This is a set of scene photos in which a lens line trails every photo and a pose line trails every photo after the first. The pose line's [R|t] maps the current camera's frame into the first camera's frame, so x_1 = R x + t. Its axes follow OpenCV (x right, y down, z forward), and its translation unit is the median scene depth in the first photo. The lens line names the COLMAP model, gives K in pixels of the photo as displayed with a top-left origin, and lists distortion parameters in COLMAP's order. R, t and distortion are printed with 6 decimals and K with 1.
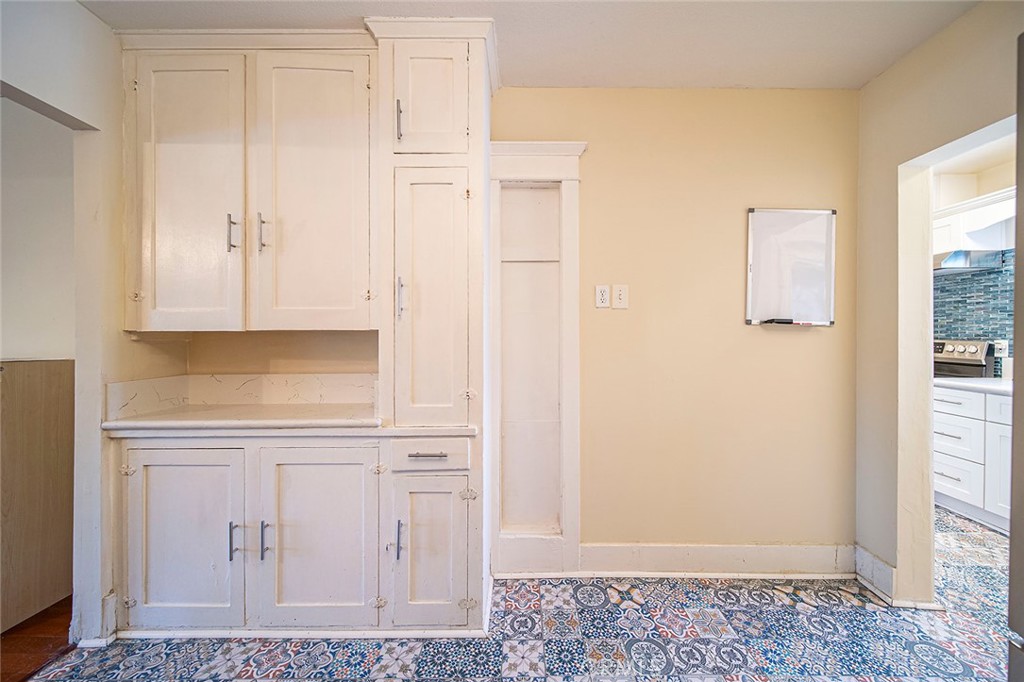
lens RADIAL K [[382.3, 0, 514.6], [0, 382.3, 337.5], [0, 0, 1]] dist [-0.000042, 0.000005]
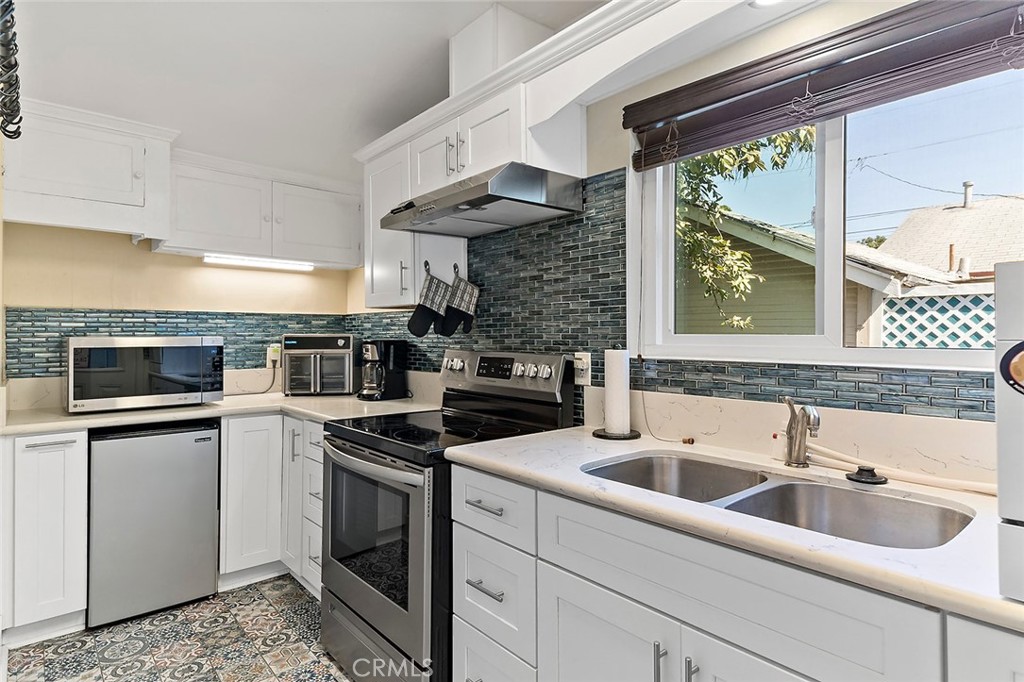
lens RADIAL K [[559.7, 0, 512.0], [0, 559.7, 341.0], [0, 0, 1]] dist [-0.001529, -0.000413]
pose [[0.763103, -0.004390, 0.646262, 0.696242], [0.006126, 0.999981, -0.000440, -0.008691], [-0.646247, 0.004295, 0.763116, 0.473944]]
